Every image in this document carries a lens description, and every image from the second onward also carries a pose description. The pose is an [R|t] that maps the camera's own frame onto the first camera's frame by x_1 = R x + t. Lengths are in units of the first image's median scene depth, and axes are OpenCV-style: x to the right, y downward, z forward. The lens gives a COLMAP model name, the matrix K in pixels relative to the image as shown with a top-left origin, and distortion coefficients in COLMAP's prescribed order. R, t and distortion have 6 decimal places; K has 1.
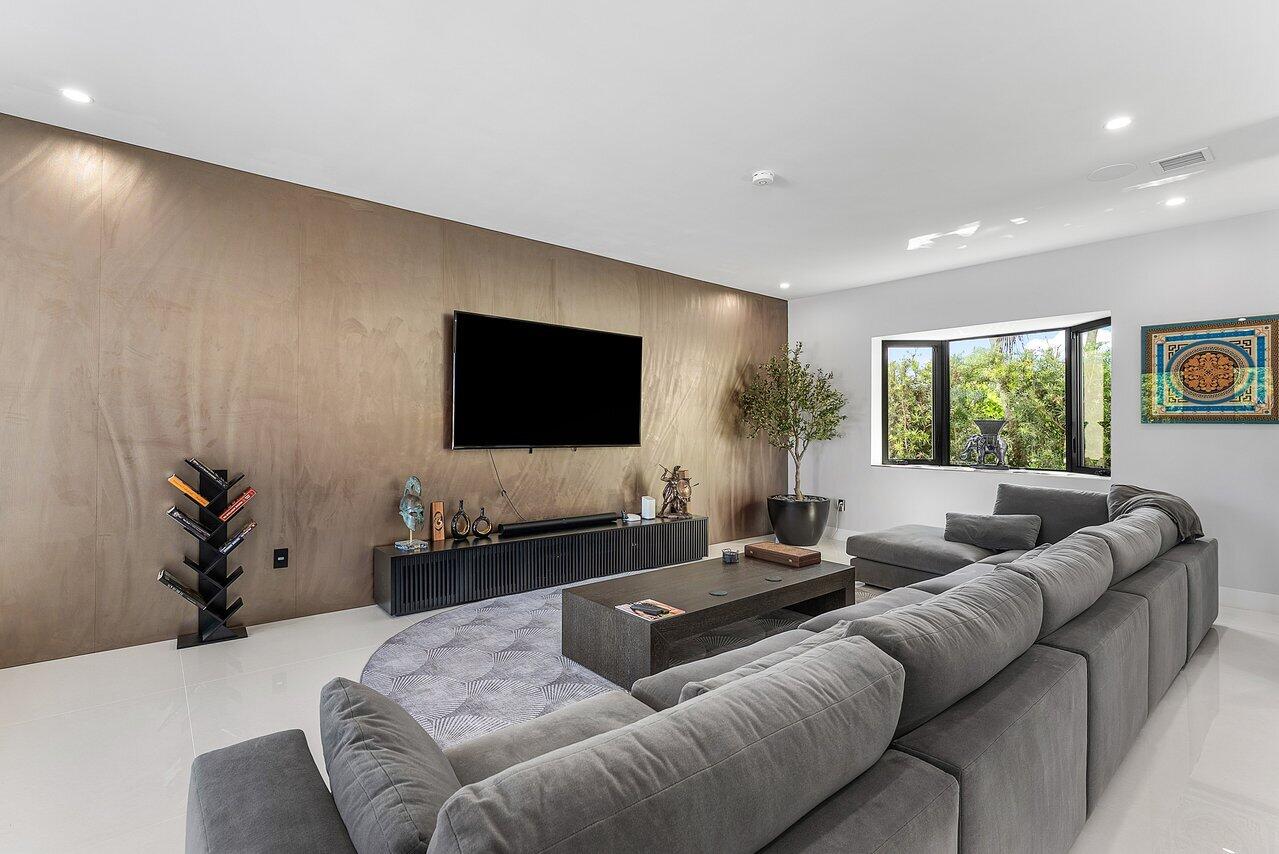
lens RADIAL K [[581.4, 0, 642.8], [0, 581.4, 426.9], [0, 0, 1]] dist [-0.000545, 0.000672]
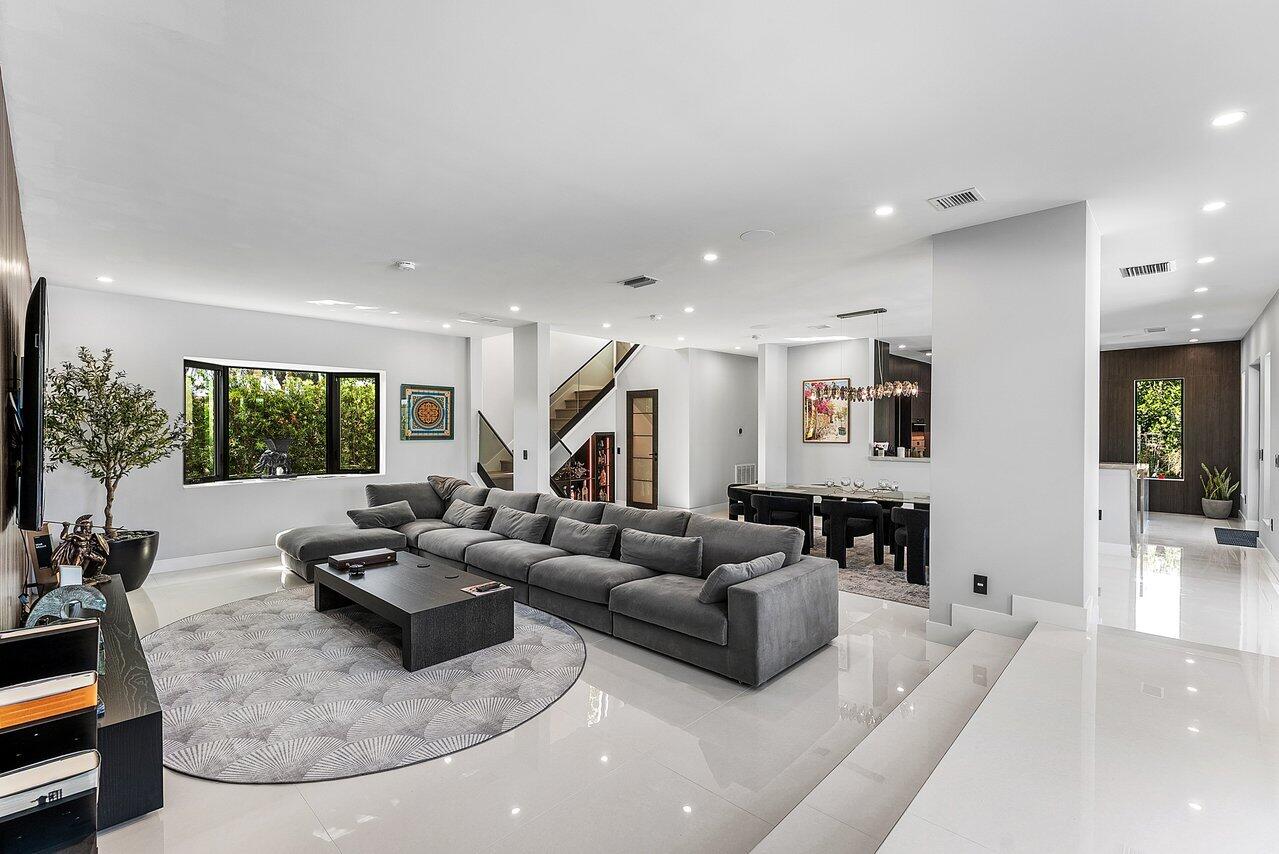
lens RADIAL K [[581.4, 0, 637.8], [0, 581.4, 425.7], [0, 0, 1]] dist [-0.000545, 0.000672]
pose [[-0.119368, -0.006869, 0.992826, -0.947267], [0.001971, 0.999972, 0.007155, -0.061189], [-0.992848, 0.002811, -0.119352, 0.522862]]
